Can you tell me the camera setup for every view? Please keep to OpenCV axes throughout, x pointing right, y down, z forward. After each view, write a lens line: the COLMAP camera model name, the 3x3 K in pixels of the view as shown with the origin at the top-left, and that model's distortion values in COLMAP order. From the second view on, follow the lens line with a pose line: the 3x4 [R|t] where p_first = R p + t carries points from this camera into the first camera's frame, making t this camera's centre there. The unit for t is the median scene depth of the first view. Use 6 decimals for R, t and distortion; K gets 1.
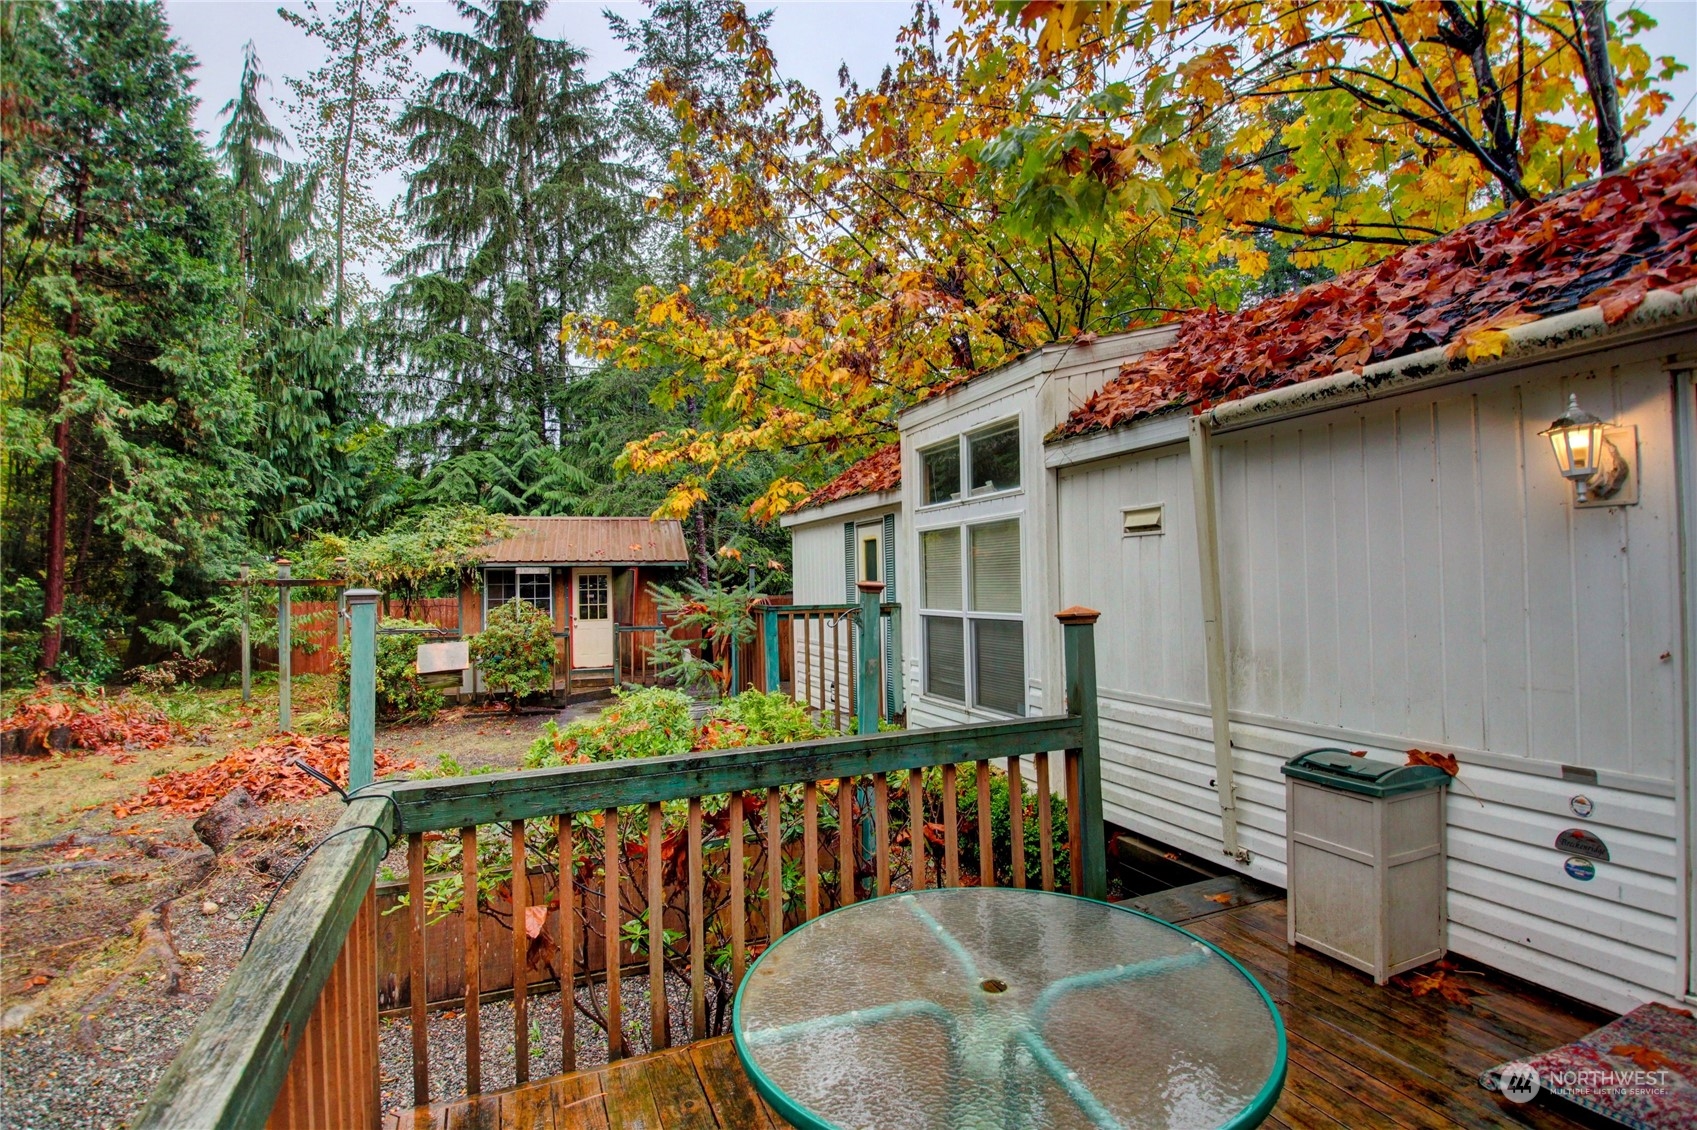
lens RADIAL K [[791.9, 0, 847.0], [0, 791.9, 569.6], [0, 0, 1]] dist [-0.001640, -0.016003]
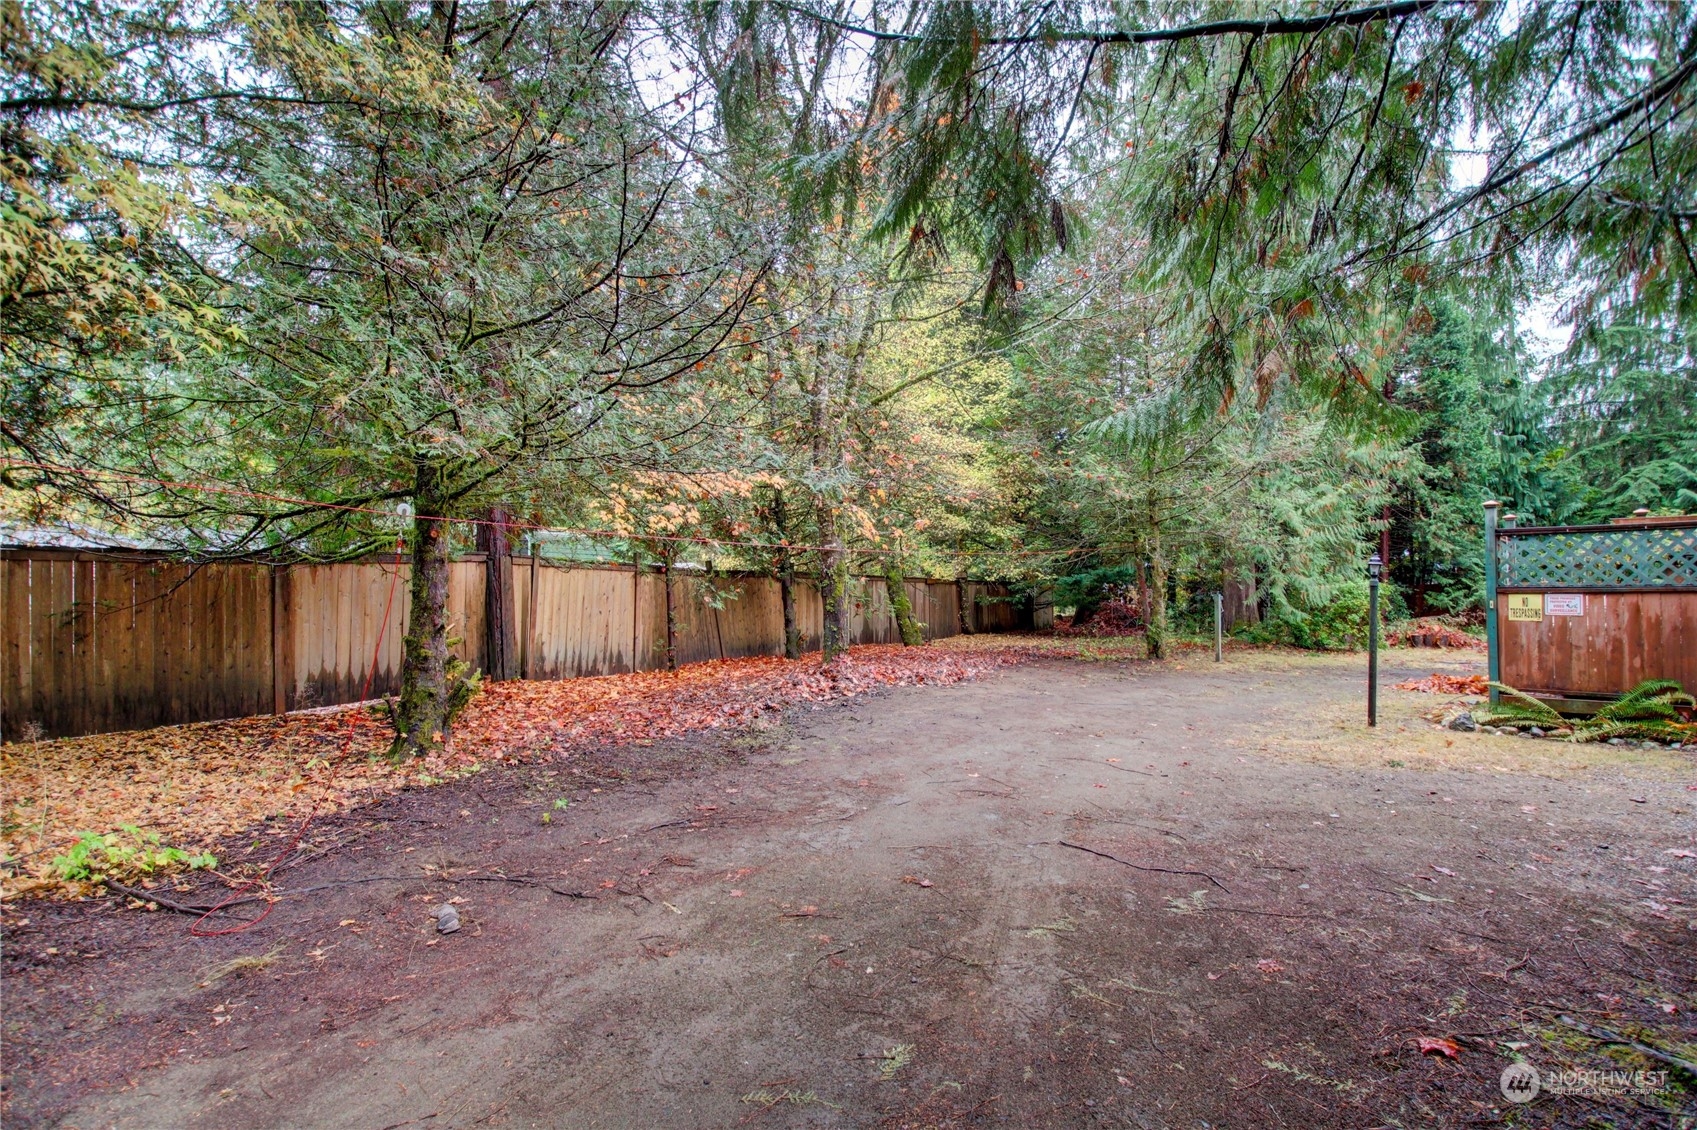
lens RADIAL K [[787.4, 0, 847.3], [0, 787.4, 568.7], [0, 0, 1]] dist [0.016887, -0.028551]
pose [[0.376081, -0.009527, -0.926538, 0.219639], [0.013200, 0.999901, -0.004924, 0.007510], [0.926493, -0.010378, 0.376169, -0.806611]]
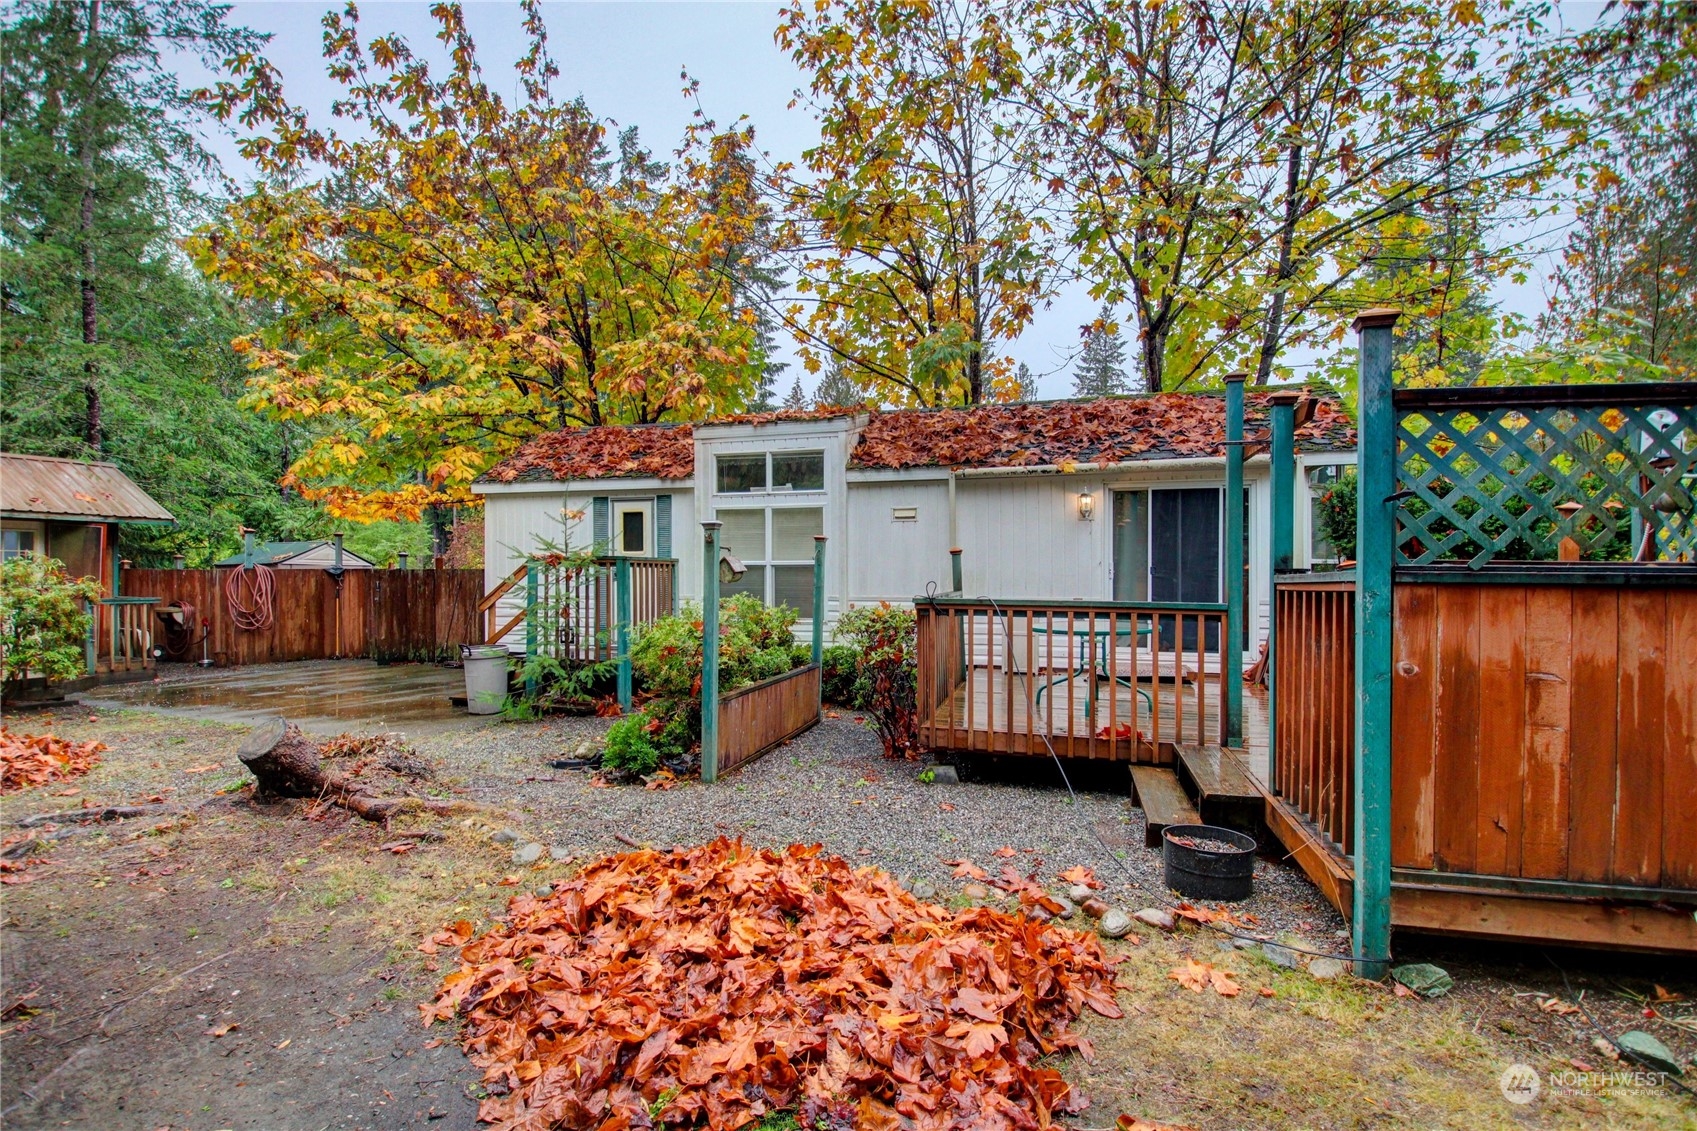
lens RADIAL K [[787.4, 0, 847.3], [0, 787.4, 569.2], [0, 0, 1]] dist [0.016887, -0.028551]
pose [[0.626218, 0.019877, 0.779394, -0.401158], [-0.022637, 0.999717, -0.007309, 0.030932], [-0.779319, -0.013066, 0.626491, -0.059250]]
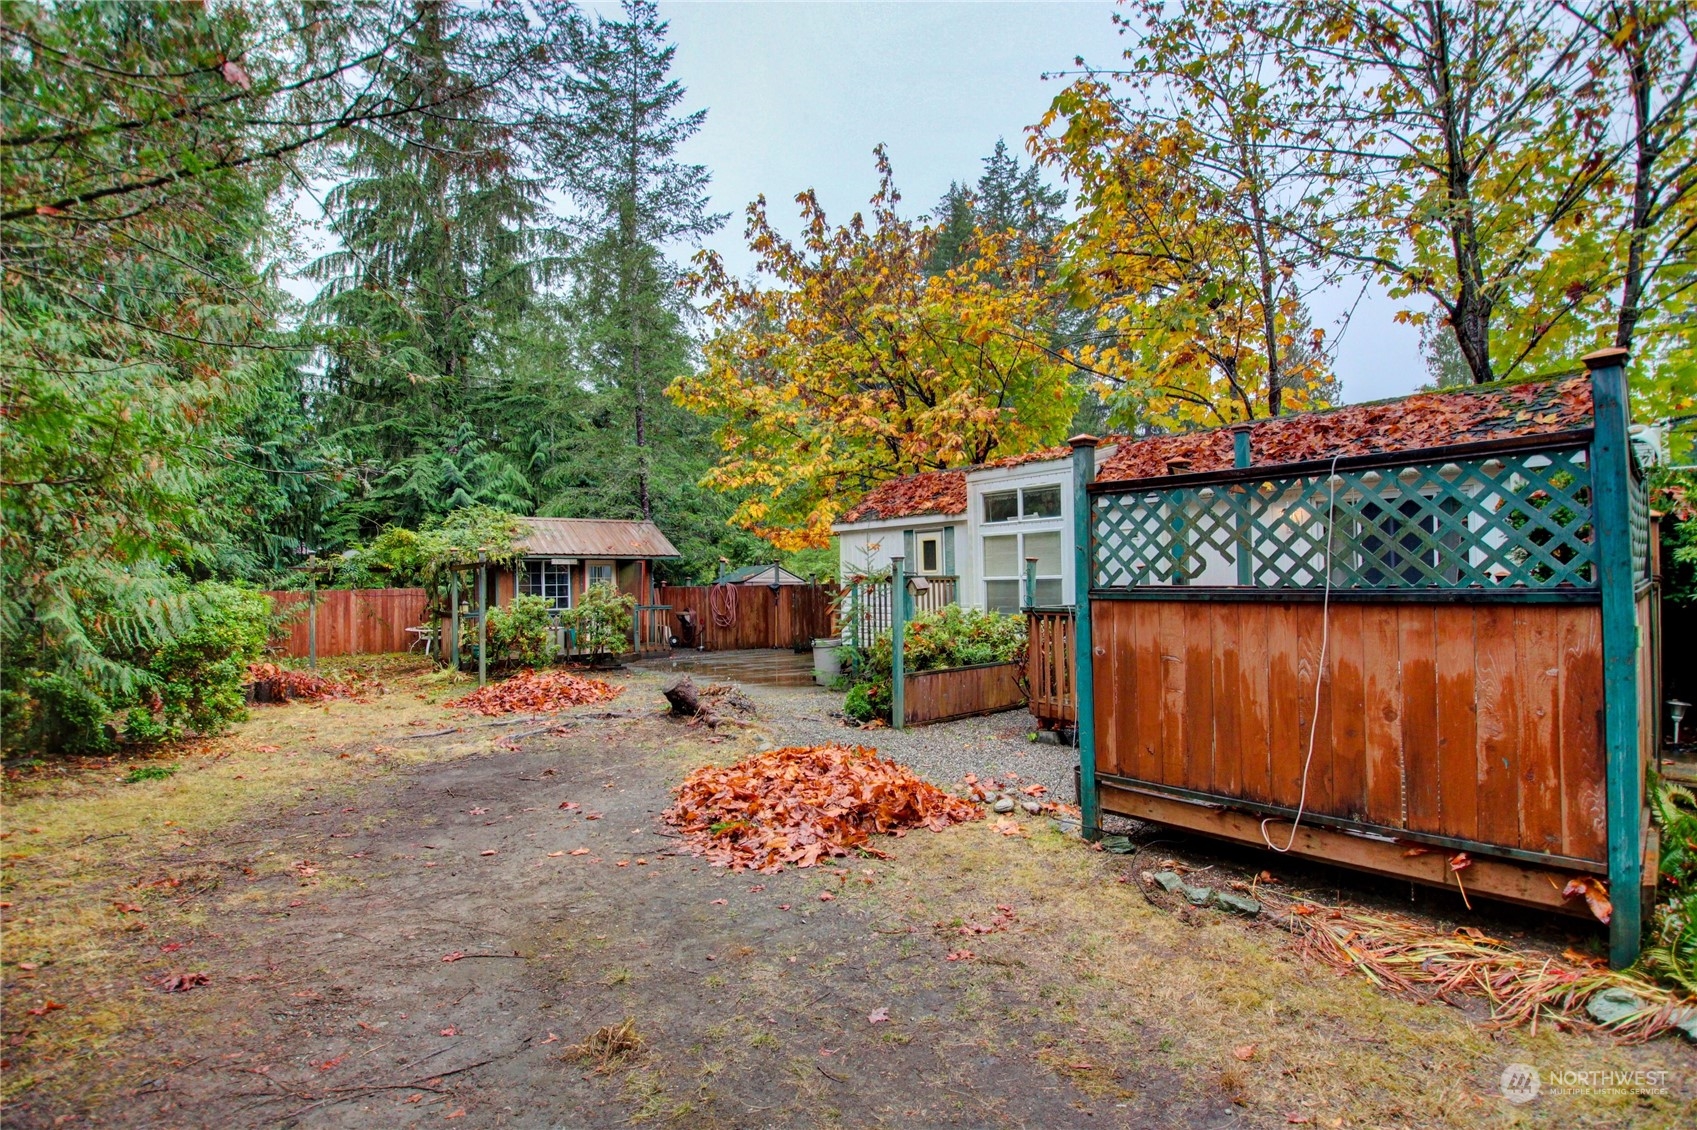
lens RADIAL K [[787.4, 0, 847.3], [0, 787.4, 568.7], [0, 0, 1]] dist [0.016887, -0.028551]
pose [[0.944189, 0.006465, 0.329340, -0.368578], [-0.003673, 0.999952, -0.009100, 0.021213], [-0.329383, 0.007382, 0.944167, -0.300187]]
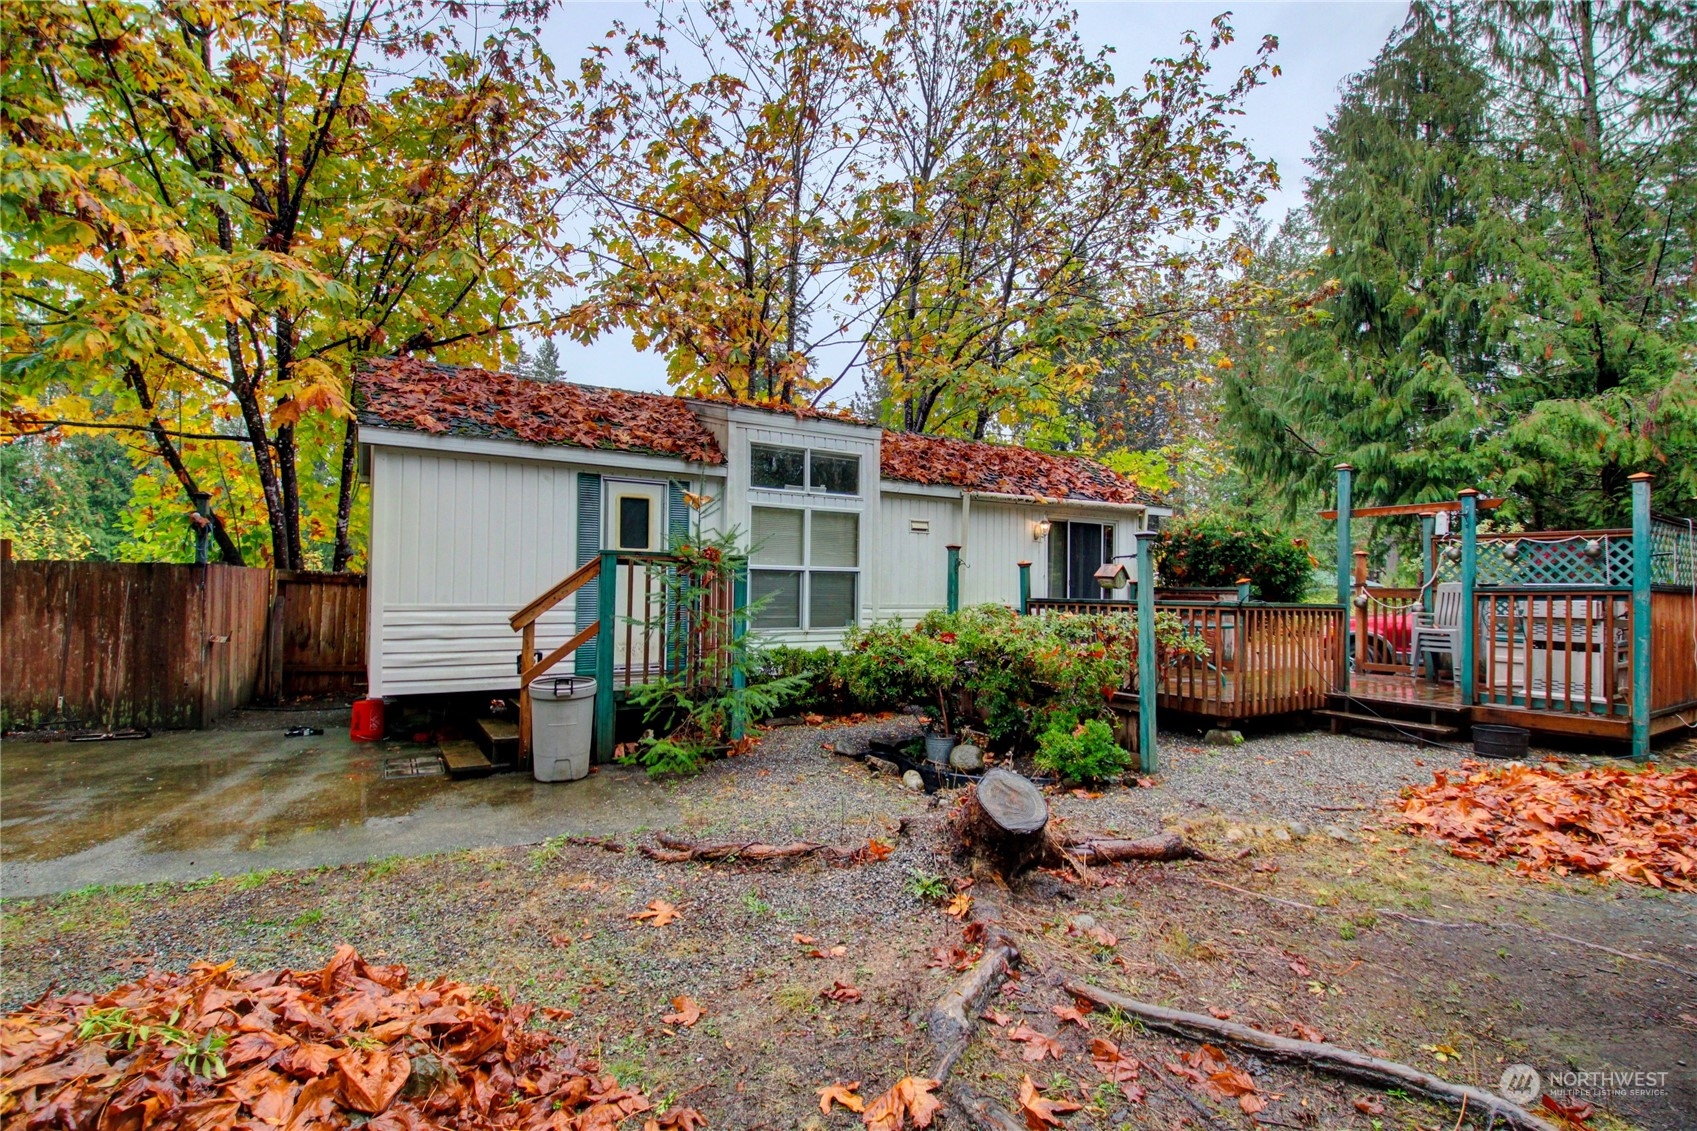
lens RADIAL K [[787.4, 0, 847.3], [0, 787.4, 569.2], [0, 0, 1]] dist [0.016887, -0.028551]
pose [[-0.145883, 0.039089, 0.988529, -0.532863], [-0.026262, 0.998714, -0.043367, 0.048140], [-0.988953, -0.032287, -0.144668, 0.448978]]
